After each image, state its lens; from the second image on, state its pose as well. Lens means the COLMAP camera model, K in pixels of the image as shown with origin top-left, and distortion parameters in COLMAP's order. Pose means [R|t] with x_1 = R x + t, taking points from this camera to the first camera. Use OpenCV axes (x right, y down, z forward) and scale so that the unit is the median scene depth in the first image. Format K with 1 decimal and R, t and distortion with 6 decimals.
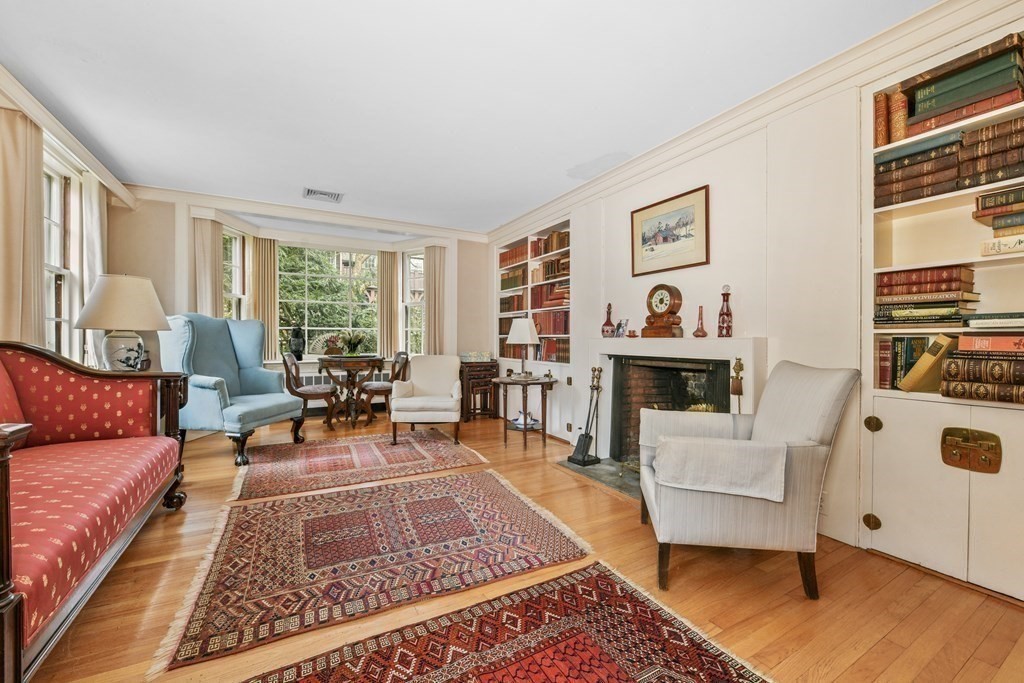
lens RADIAL K [[410.9, 0, 509.6], [0, 410.9, 338.8], [0, 0, 1]] dist [-0.009181, -0.000627]
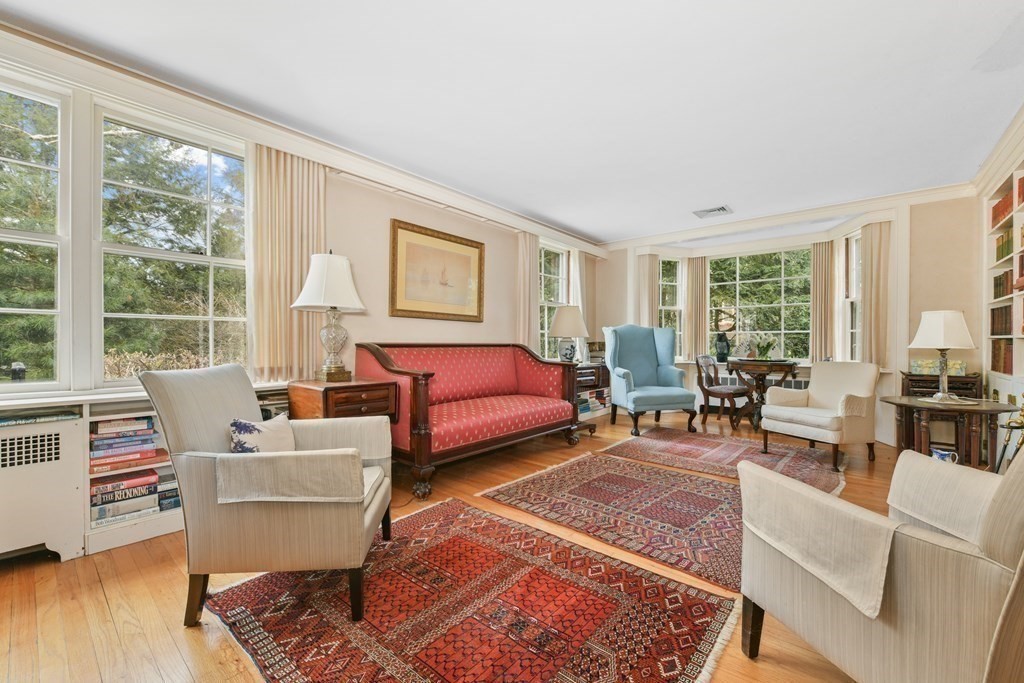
lens RADIAL K [[410.9, 0, 521.6], [0, 410.9, 343.6], [0, 0, 1]] dist [-0.009181, -0.000627]
pose [[0.364263, -0.001401, -0.931295, 0.688563], [0.001739, 0.999998, -0.000824, 0.005886], [0.931294, -0.001320, 0.364265, 0.220458]]
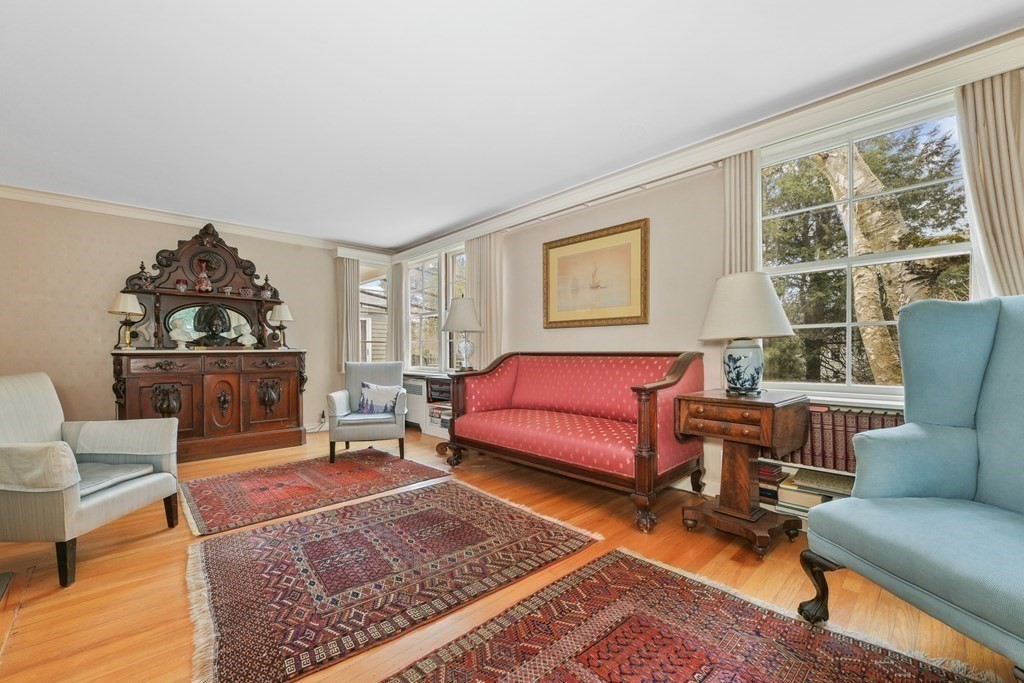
lens RADIAL K [[410.9, 0, 514.0], [0, 410.9, 358.8], [0, 0, 1]] dist [-0.009181, -0.000627]
pose [[-0.964404, 0.007745, -0.264319, -0.297078], [0.003962, 0.999882, 0.014839, 0.004519], [0.264403, 0.013264, -0.964321, 1.956553]]
